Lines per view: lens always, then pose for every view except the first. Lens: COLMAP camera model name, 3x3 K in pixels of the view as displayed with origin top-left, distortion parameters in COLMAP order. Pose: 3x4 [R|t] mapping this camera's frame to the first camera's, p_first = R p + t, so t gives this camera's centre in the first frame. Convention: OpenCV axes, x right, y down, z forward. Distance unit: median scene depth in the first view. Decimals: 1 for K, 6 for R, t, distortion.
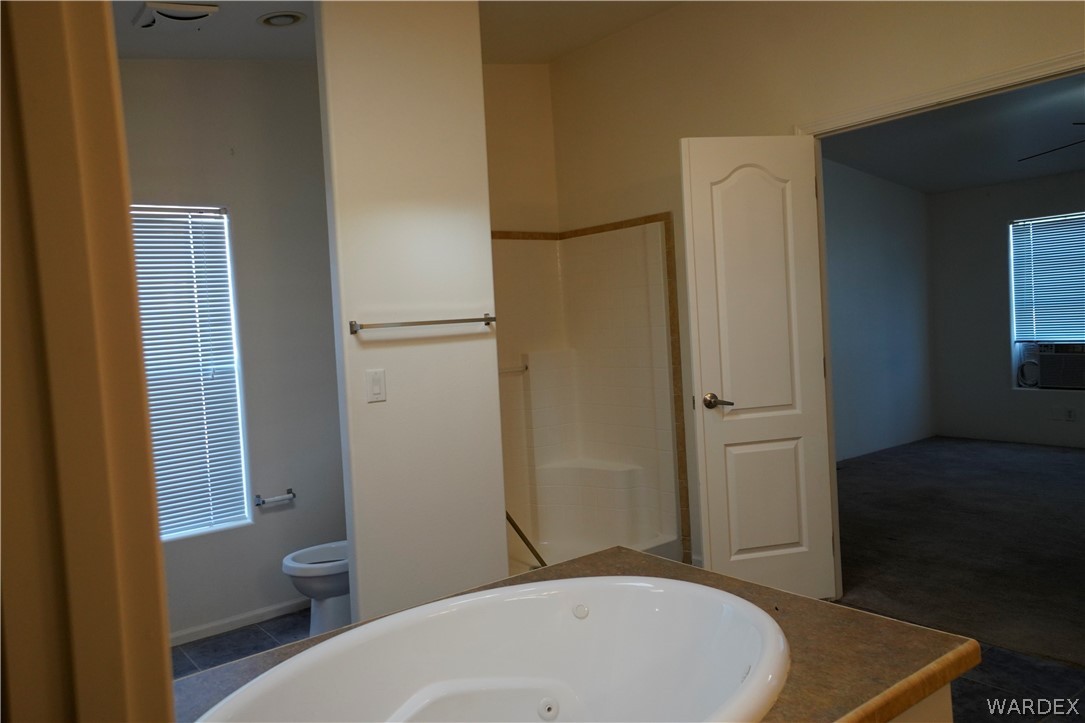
lens RADIAL K [[812.7, 0, 537.0], [0, 812.7, 350.7], [0, 0, 1]] dist [0.018051, 0.037876]
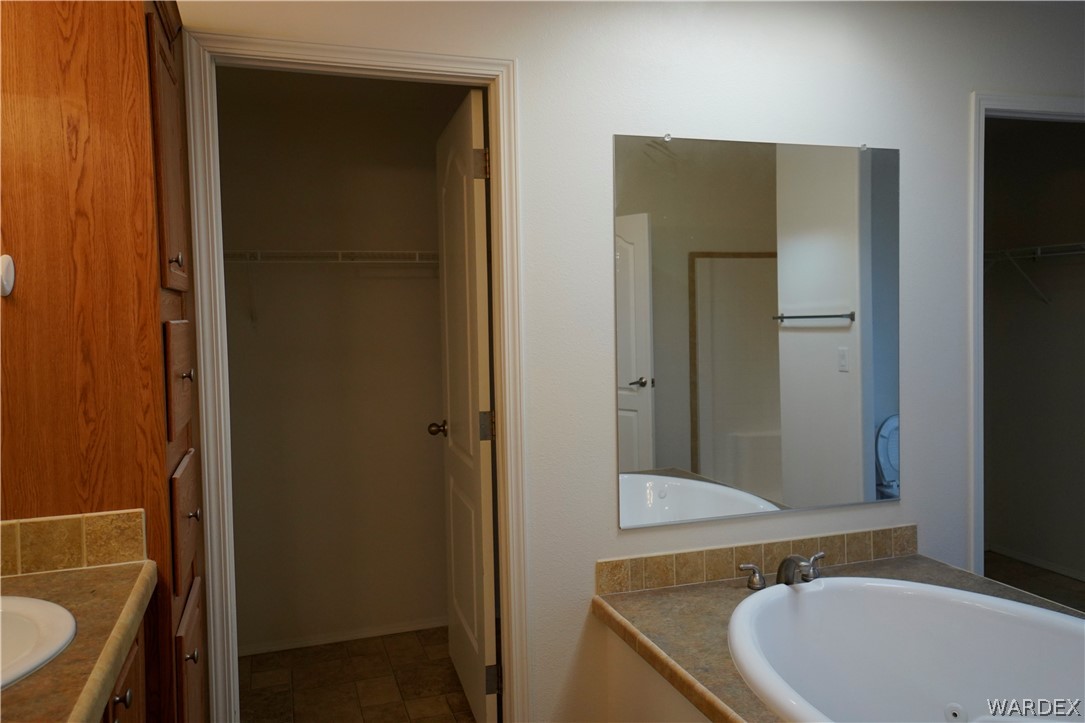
lens RADIAL K [[812.7, 0, 537.0], [0, 812.7, 350.7], [0, 0, 1]] dist [0.018051, 0.037876]
pose [[-0.331505, 0.112807, -0.936685, 0.623657], [-0.005867, 0.992560, 0.121613, -0.068190], [0.943435, 0.045811, -0.328377, 0.478558]]
